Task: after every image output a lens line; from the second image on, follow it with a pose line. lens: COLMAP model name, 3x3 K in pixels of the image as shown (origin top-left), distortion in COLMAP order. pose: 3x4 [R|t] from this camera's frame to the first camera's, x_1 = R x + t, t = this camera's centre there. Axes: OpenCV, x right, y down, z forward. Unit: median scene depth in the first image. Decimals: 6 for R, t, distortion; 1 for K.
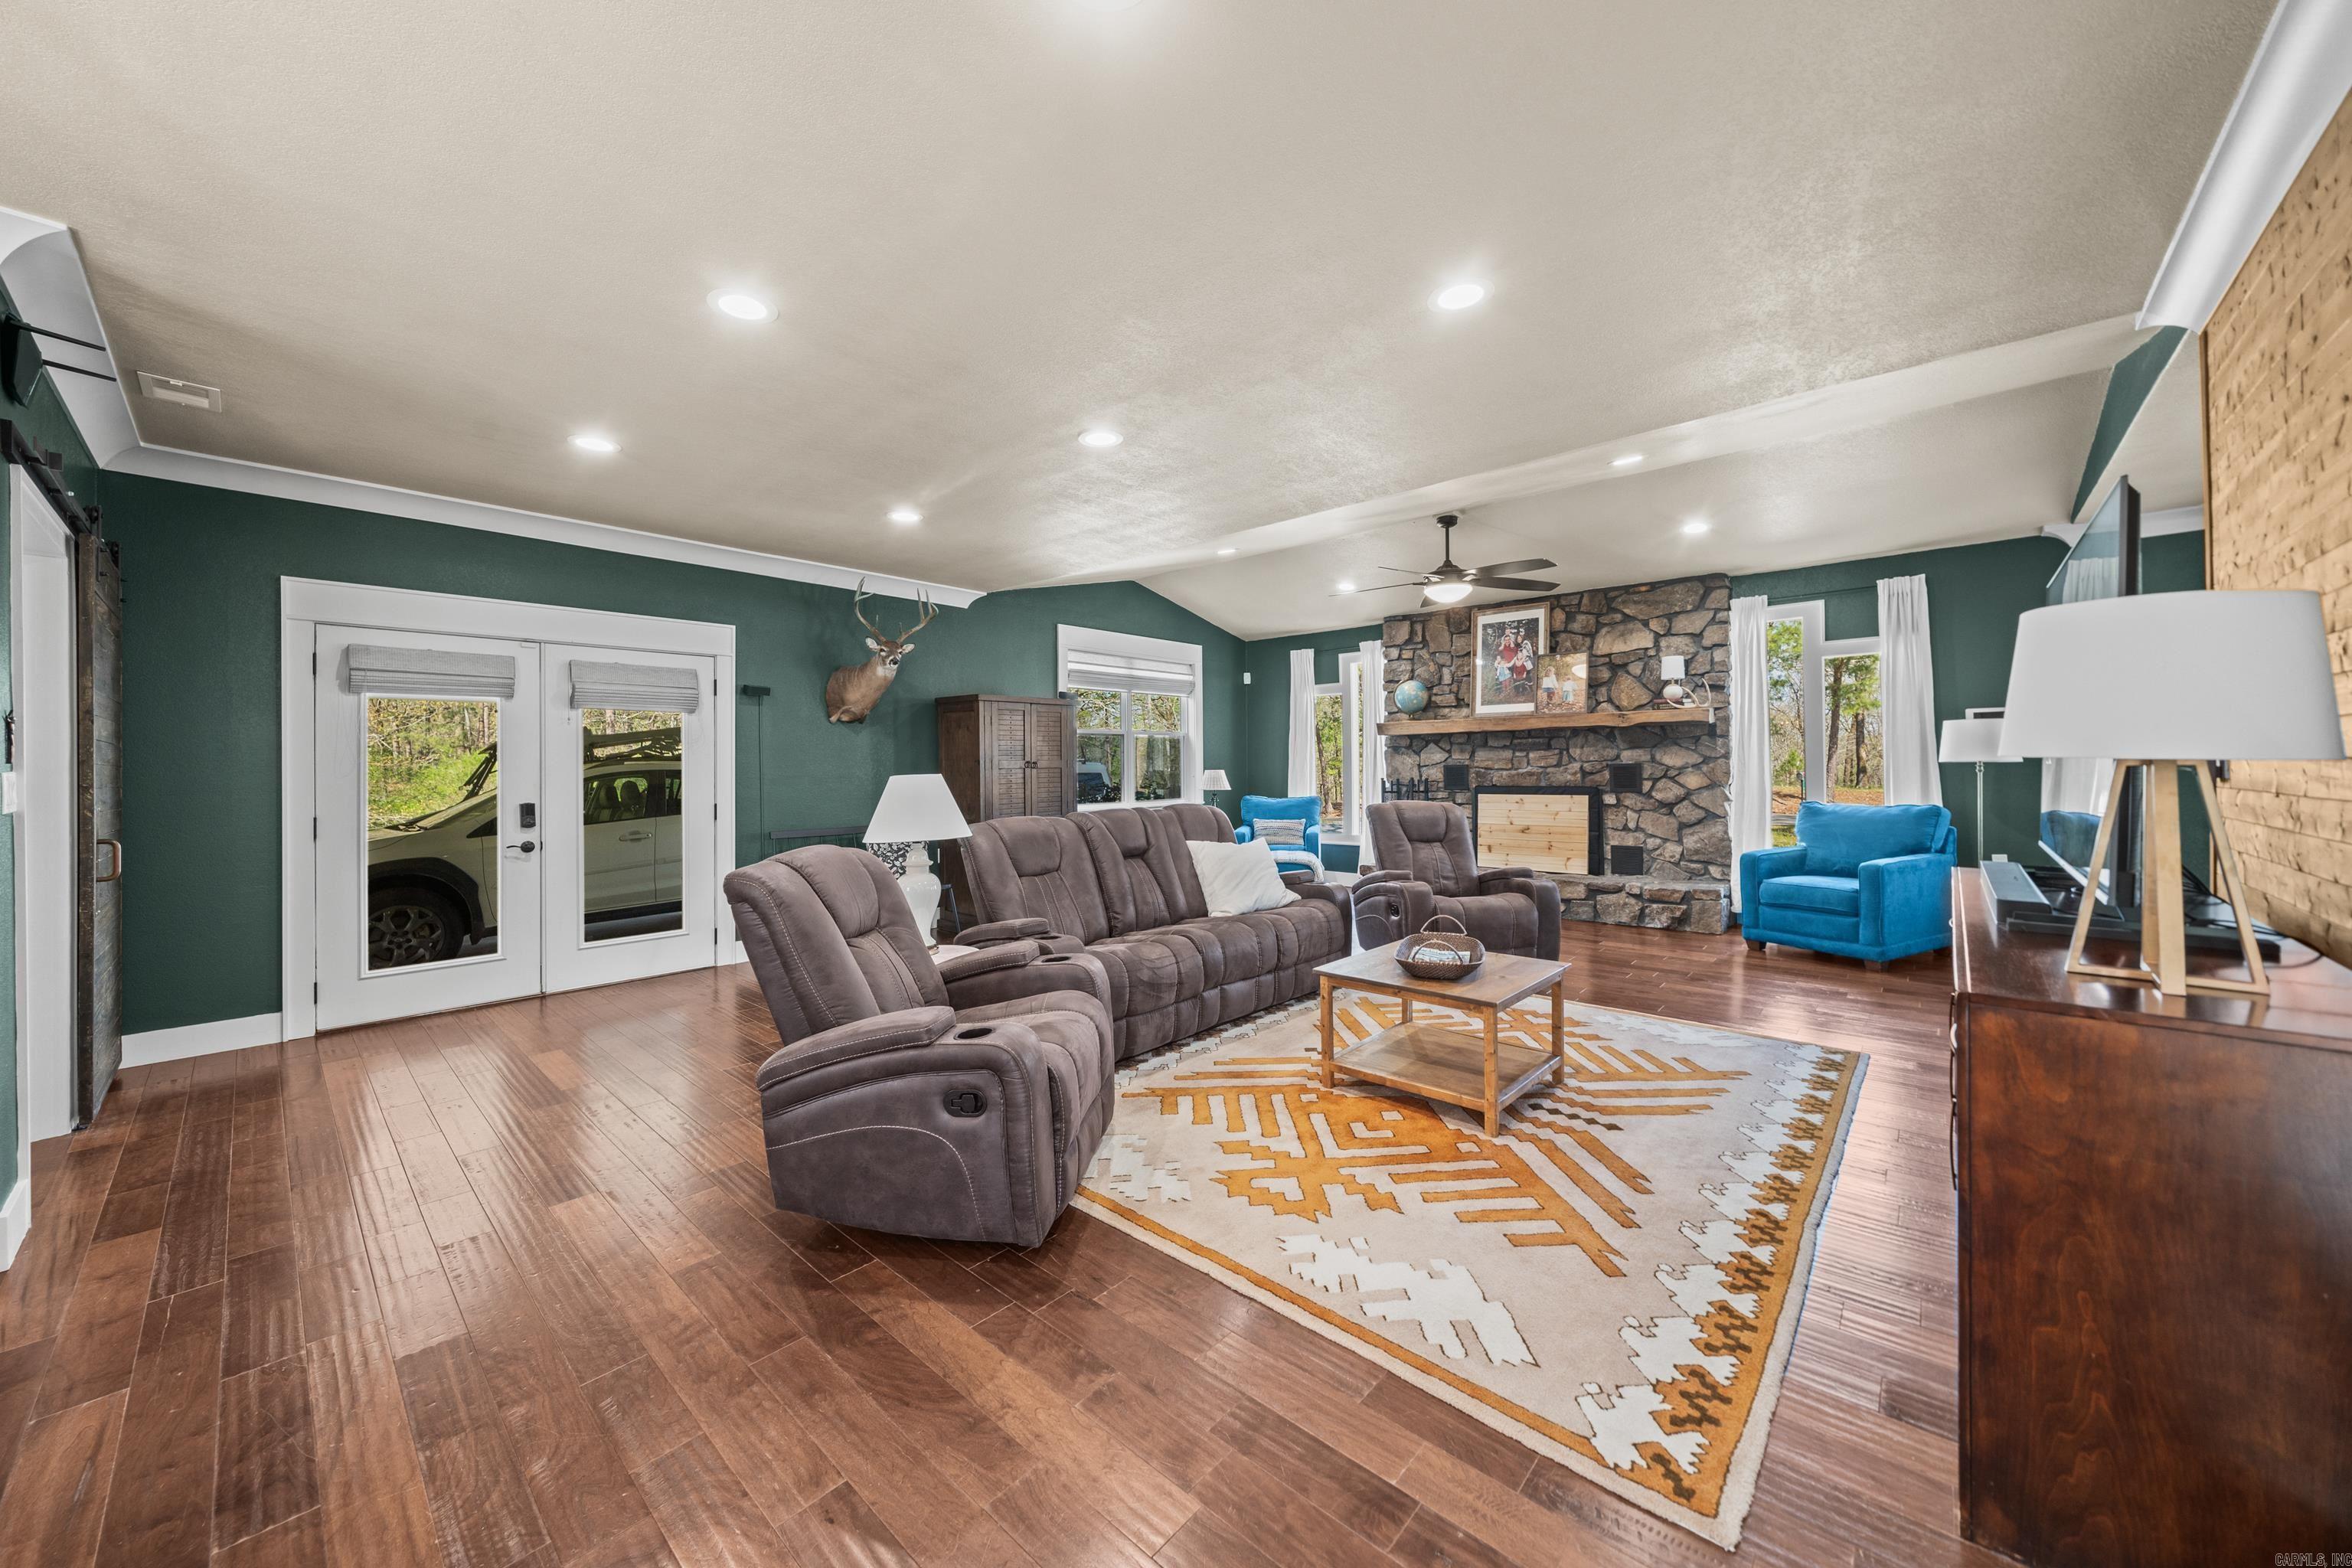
lens RADIAL K [[840.3, 0, 1171.3], [0, 840.3, 764.7], [0, 0, 1]] dist [-0.000217, 0.000005]
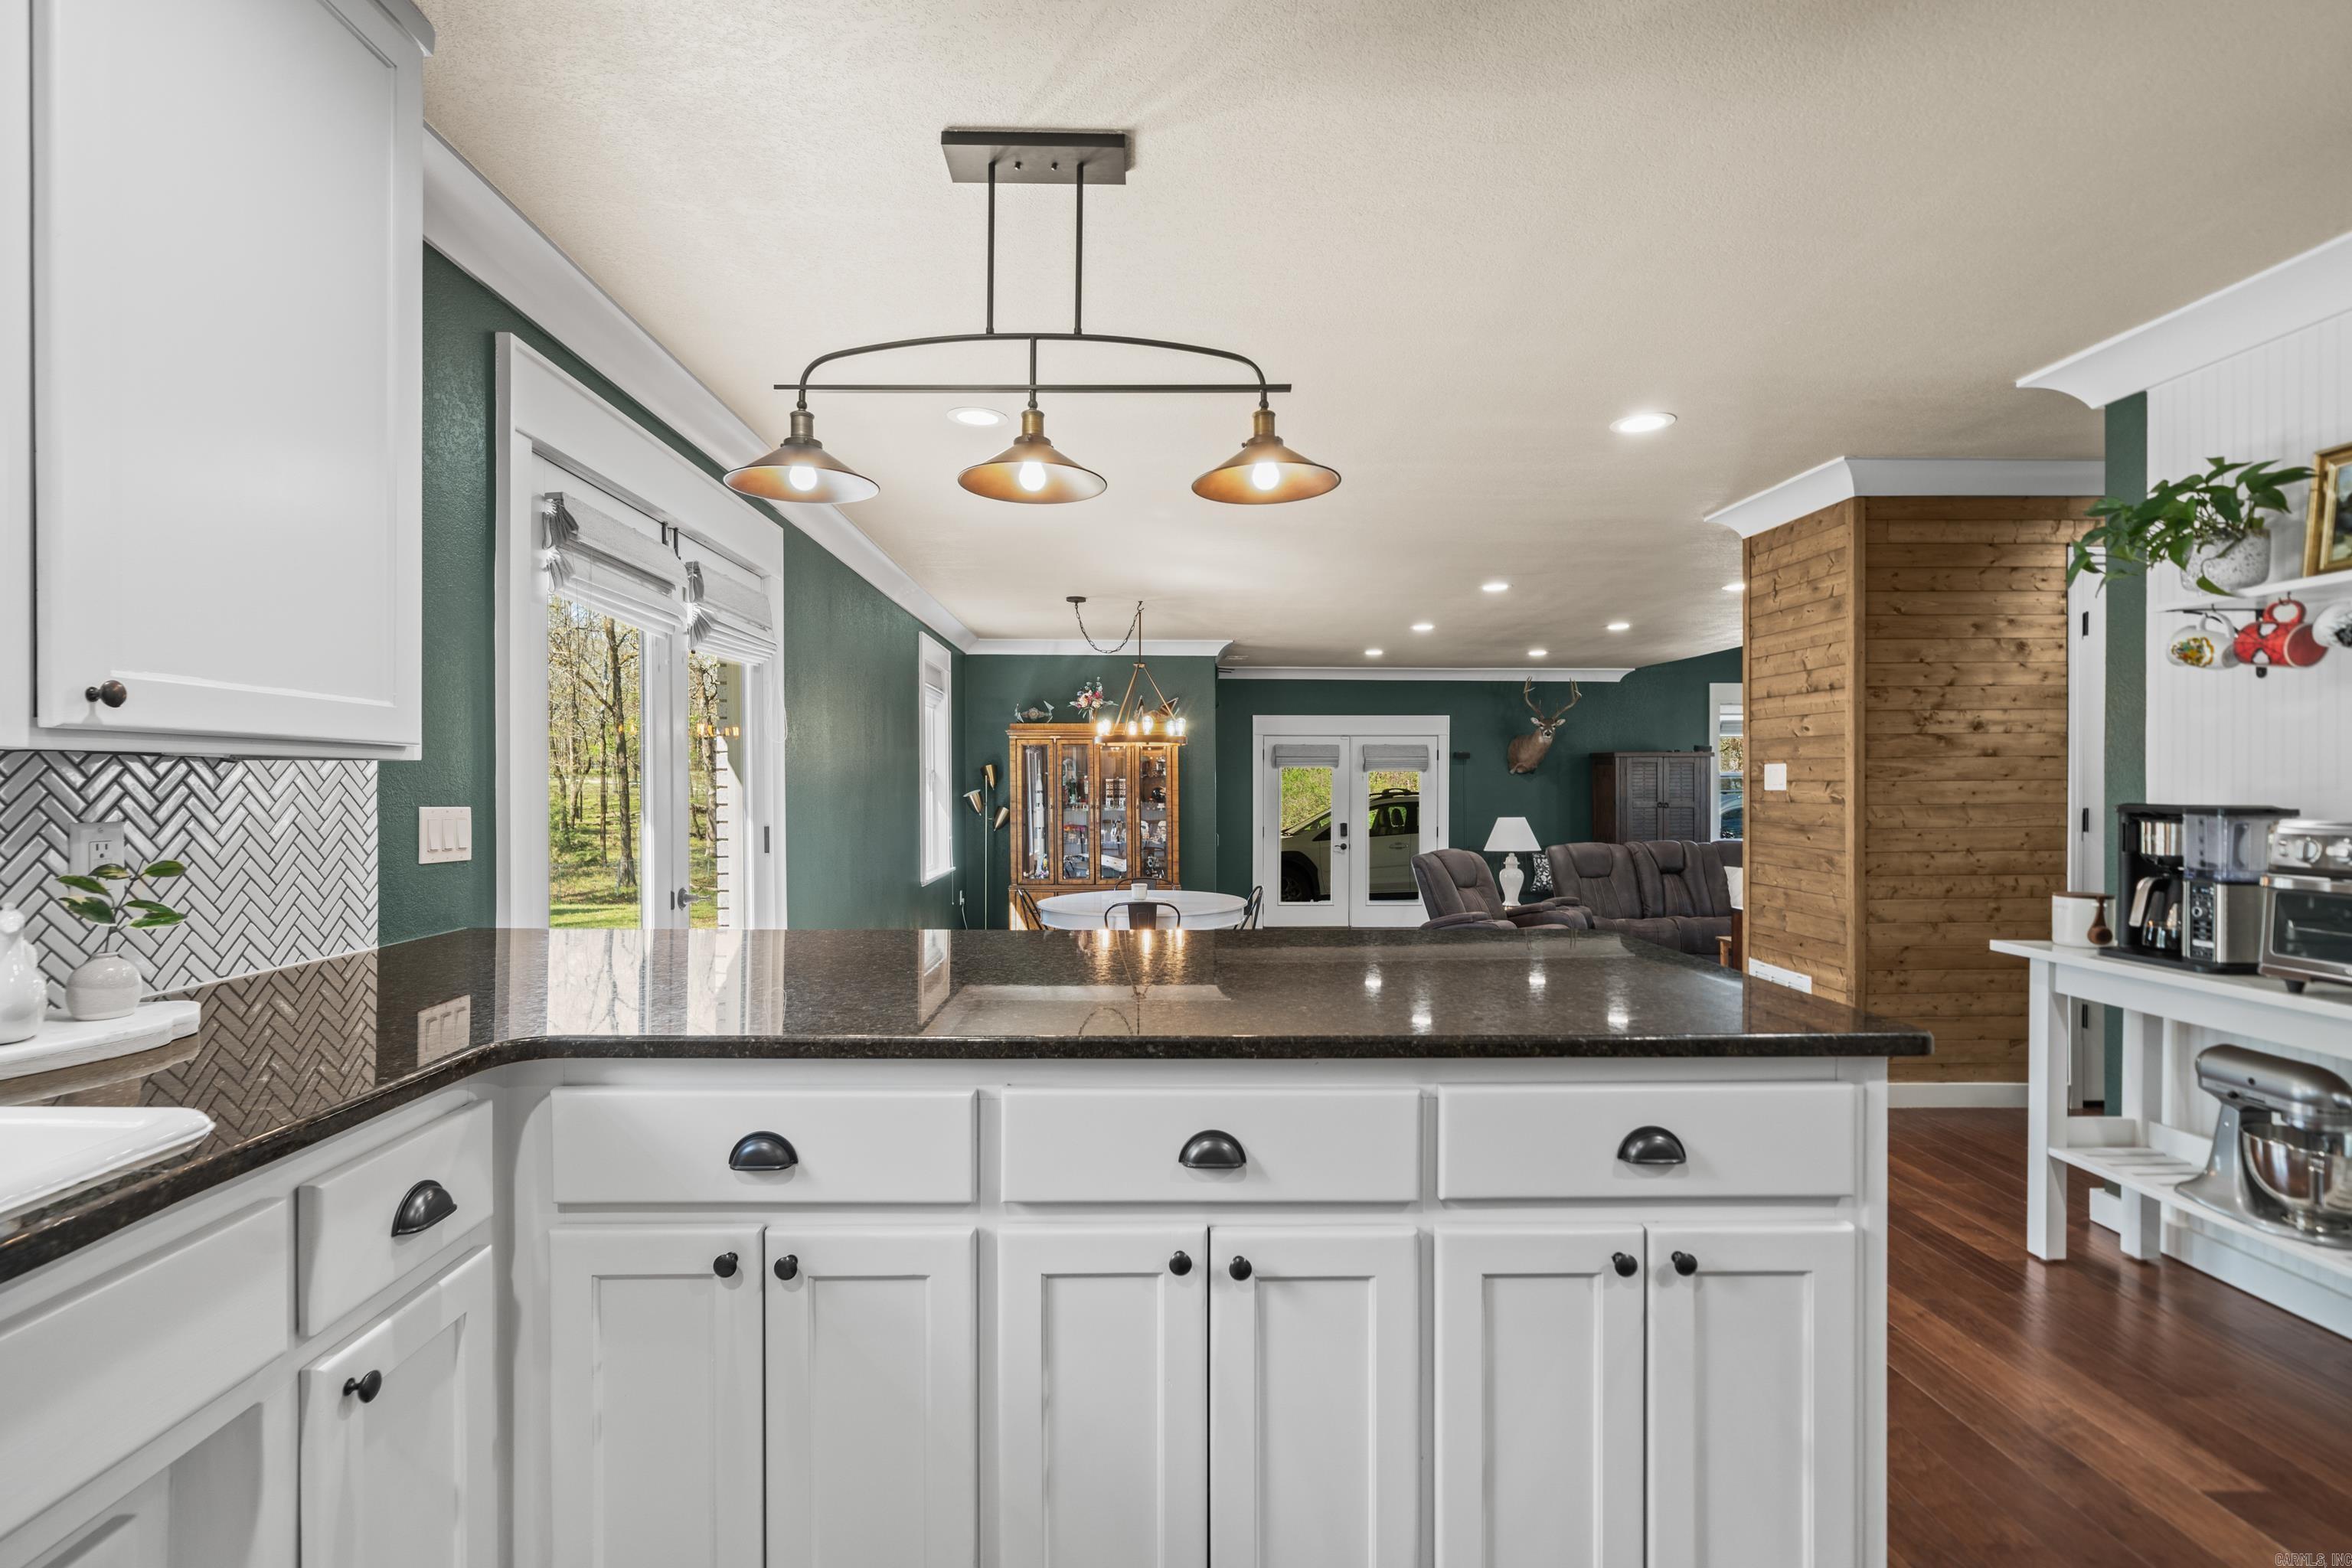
lens RADIAL K [[1082.4, 0, 1161.2], [0, 1082.4, 789.2], [0, 0, 1]] dist [0.003617, 0.000134]
pose [[0.690194, 0.012140, -0.723522, 0.624521], [-0.003838, 0.999907, 0.013117, -0.053720], [0.723614, -0.006276, 0.690176, -0.859601]]
